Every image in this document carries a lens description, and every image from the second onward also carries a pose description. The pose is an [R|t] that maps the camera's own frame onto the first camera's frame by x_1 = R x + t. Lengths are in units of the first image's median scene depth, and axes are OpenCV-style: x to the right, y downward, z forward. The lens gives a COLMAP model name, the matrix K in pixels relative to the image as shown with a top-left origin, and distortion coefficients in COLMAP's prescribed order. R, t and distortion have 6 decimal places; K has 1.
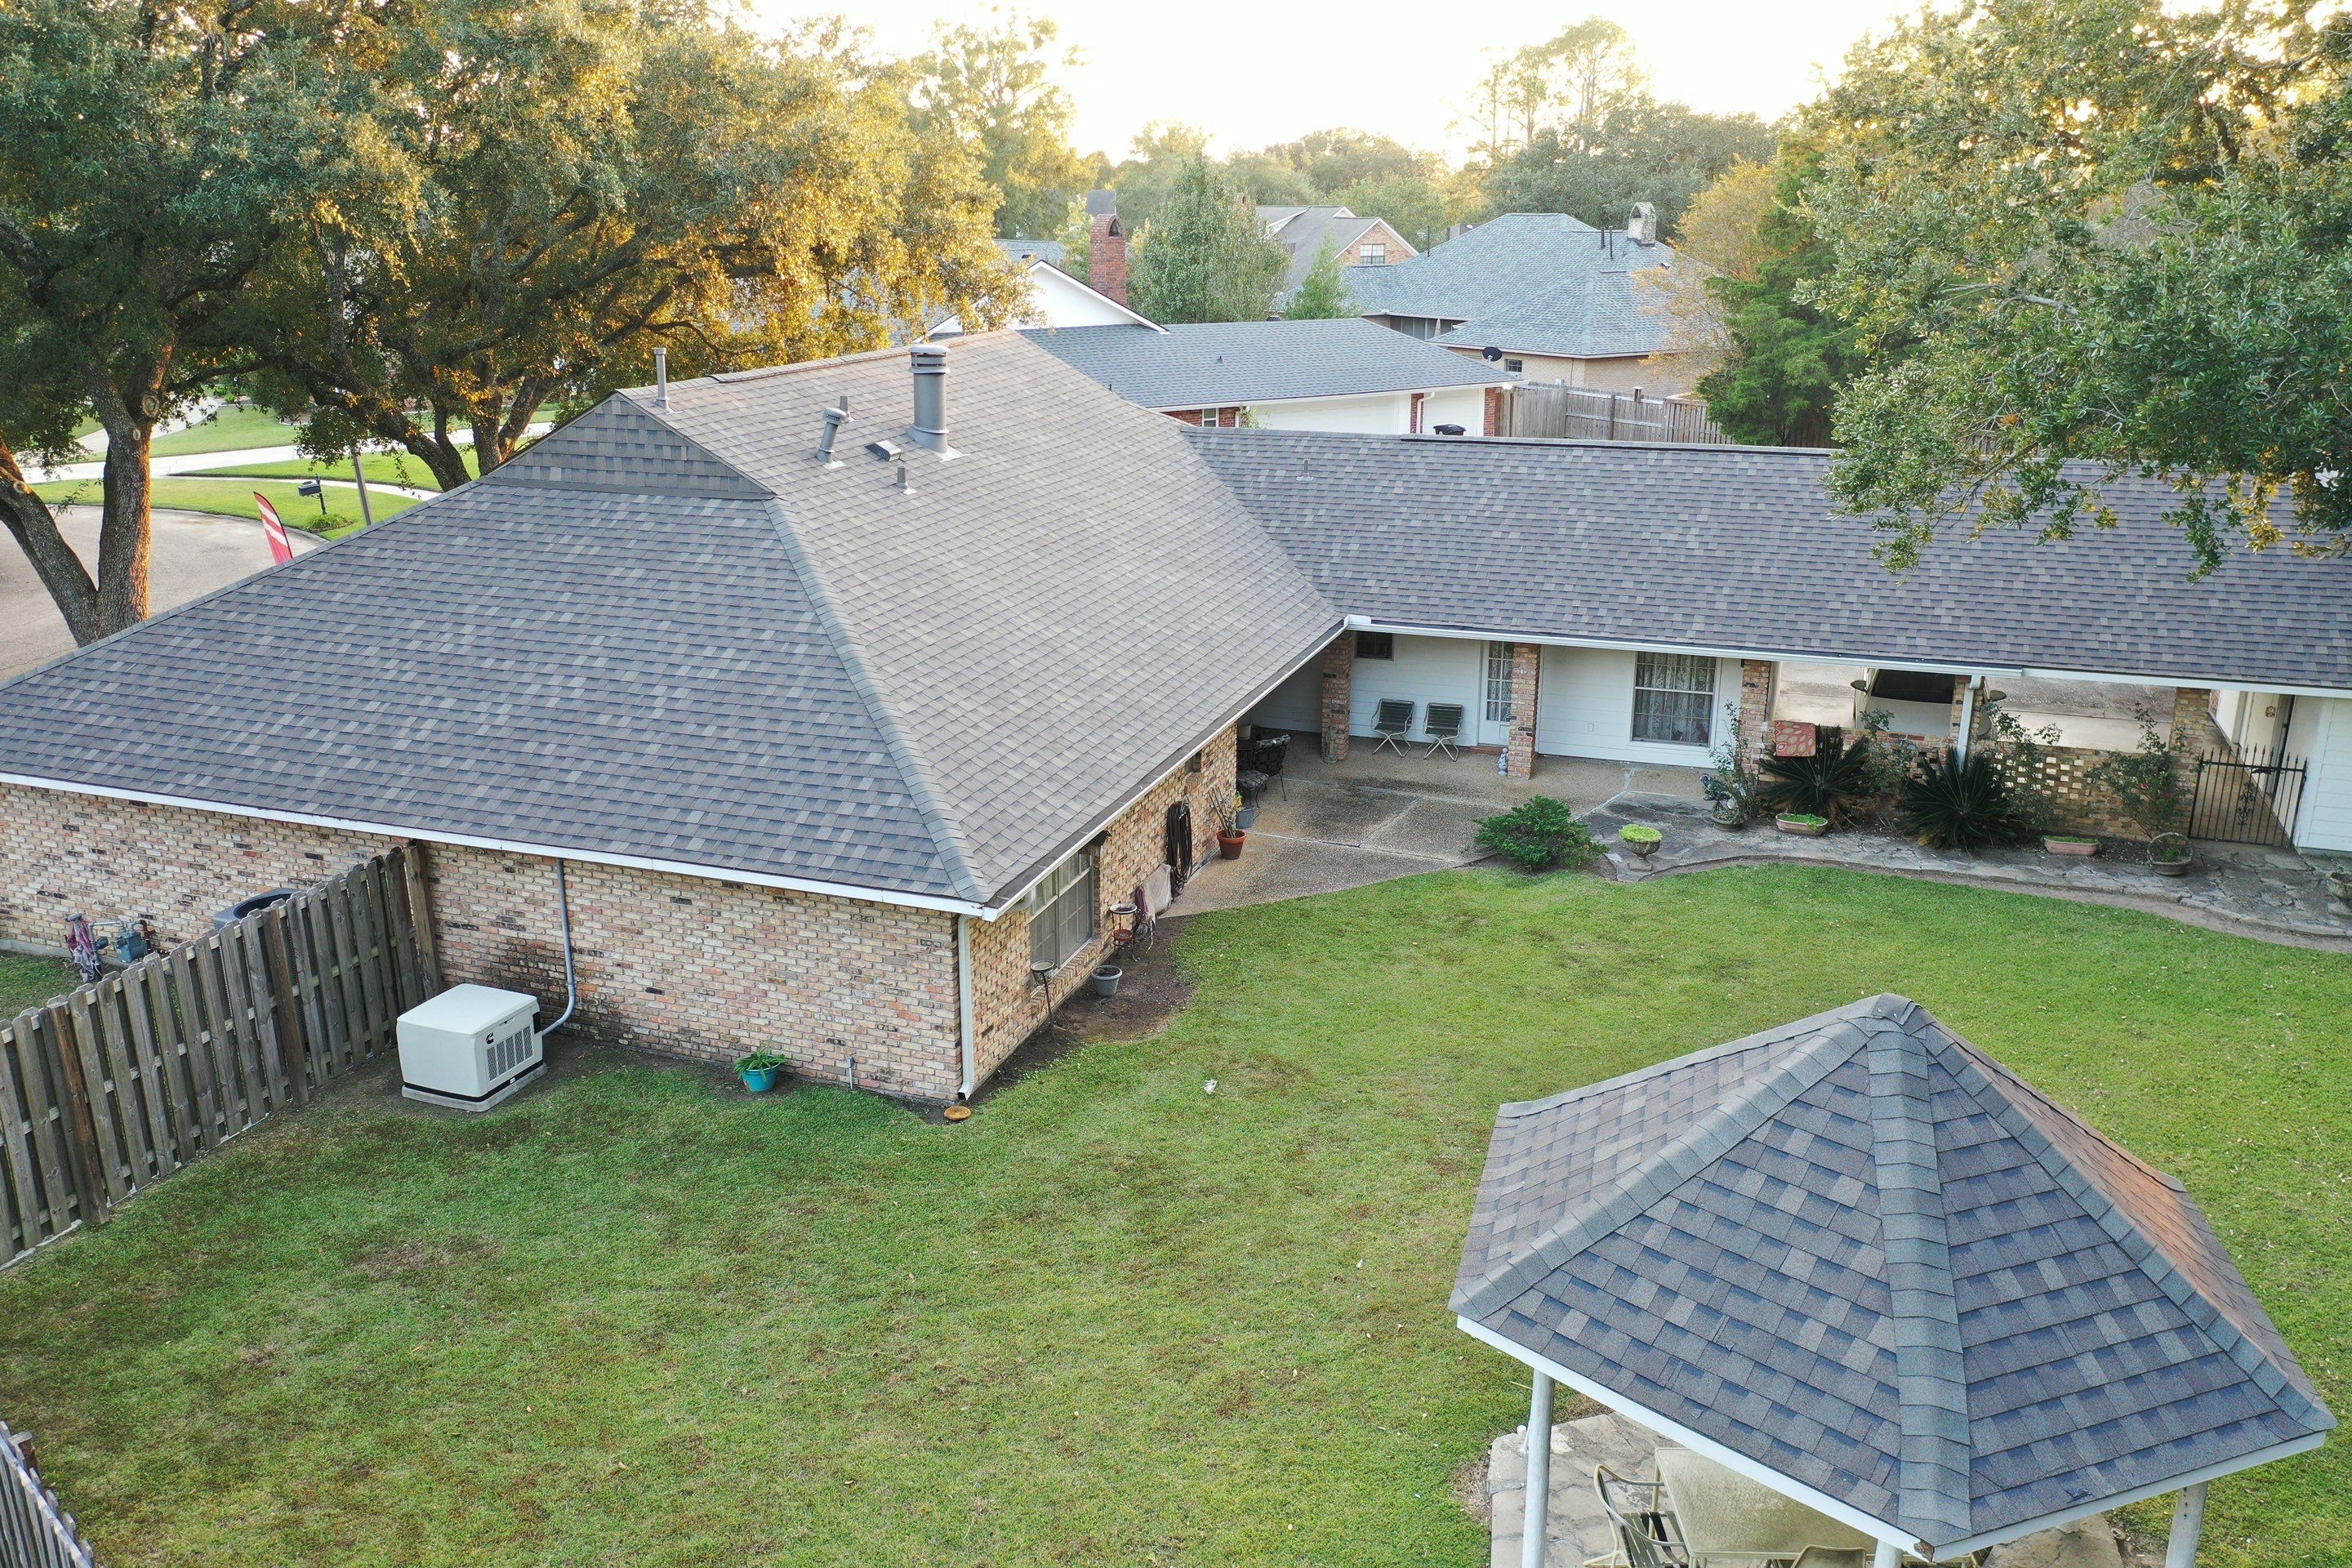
lens RADIAL K [[1862.7, 0, 1175.7], [0, 1862.7, 785.1], [0, 0, 1]] dist [0.005214, 0.000677]
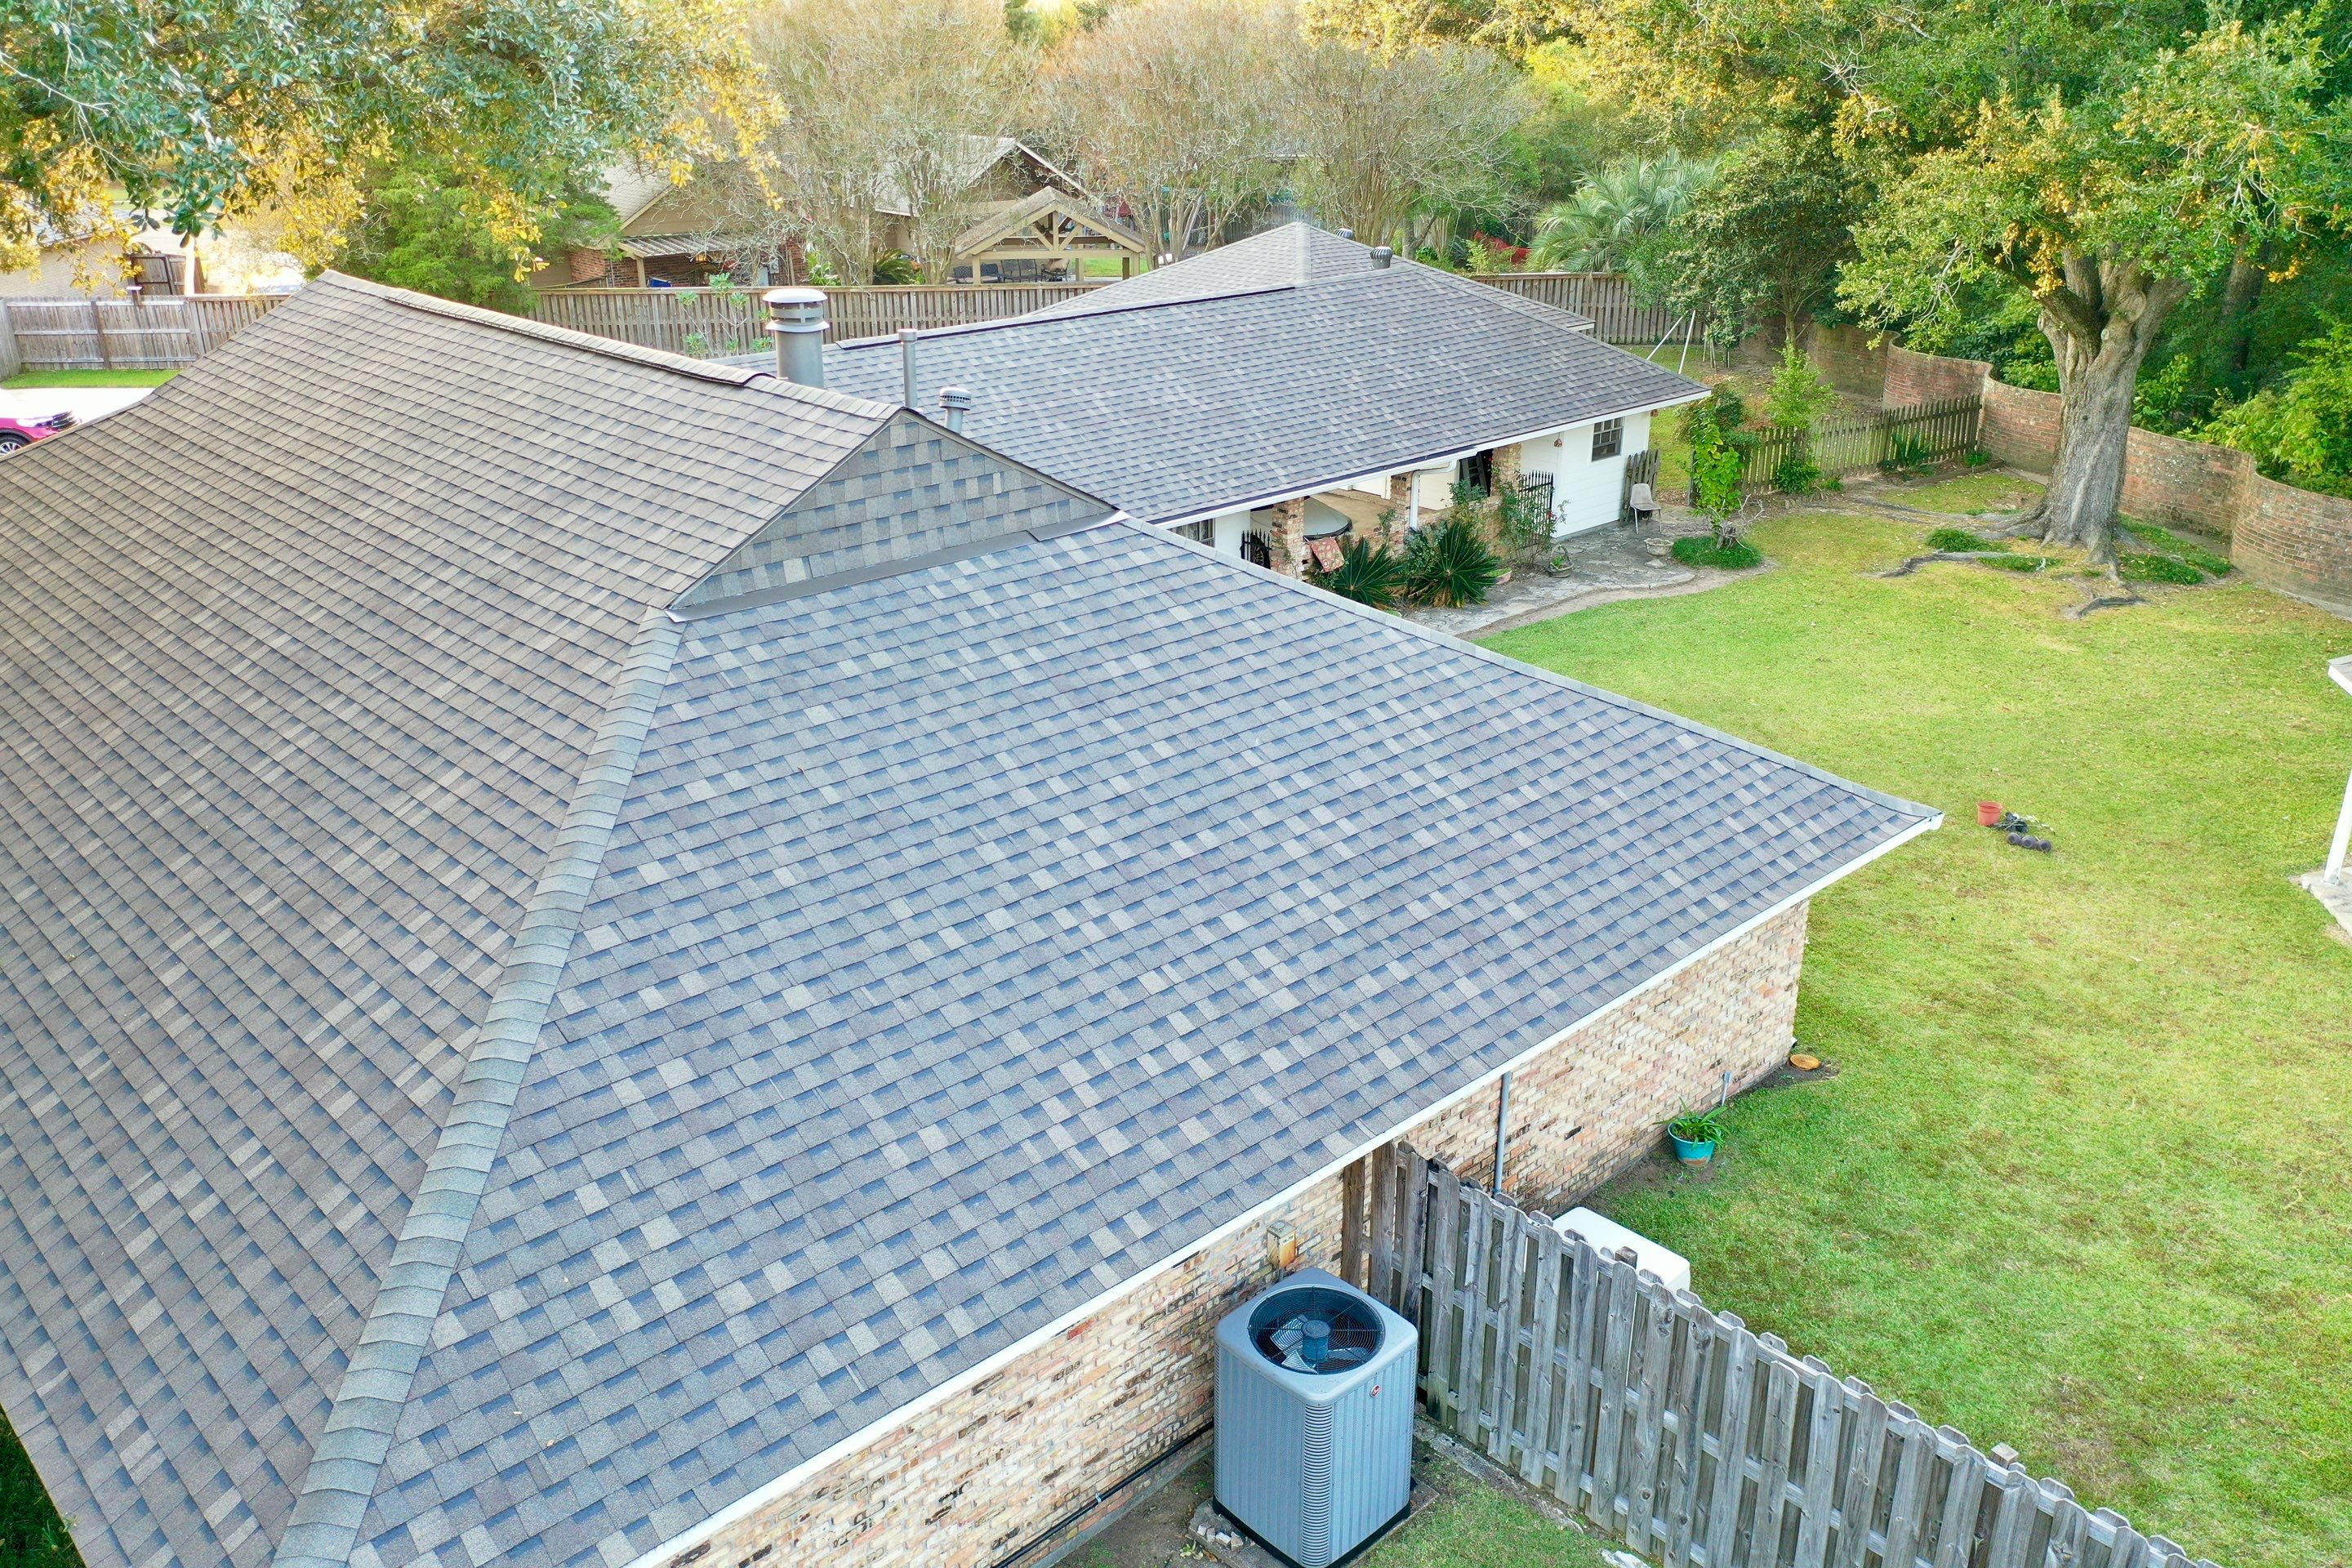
lens RADIAL K [[1862.7, 0, 1177.5], [0, 1862.7, 785.2], [0, 0, 1]] dist [0.005214, 0.000677]
pose [[0.450303, -0.335231, 0.827555, -0.870499], [0.271696, 0.934336, 0.230646, -0.227874], [-0.850534, 0.120983, 0.511815, 0.668690]]
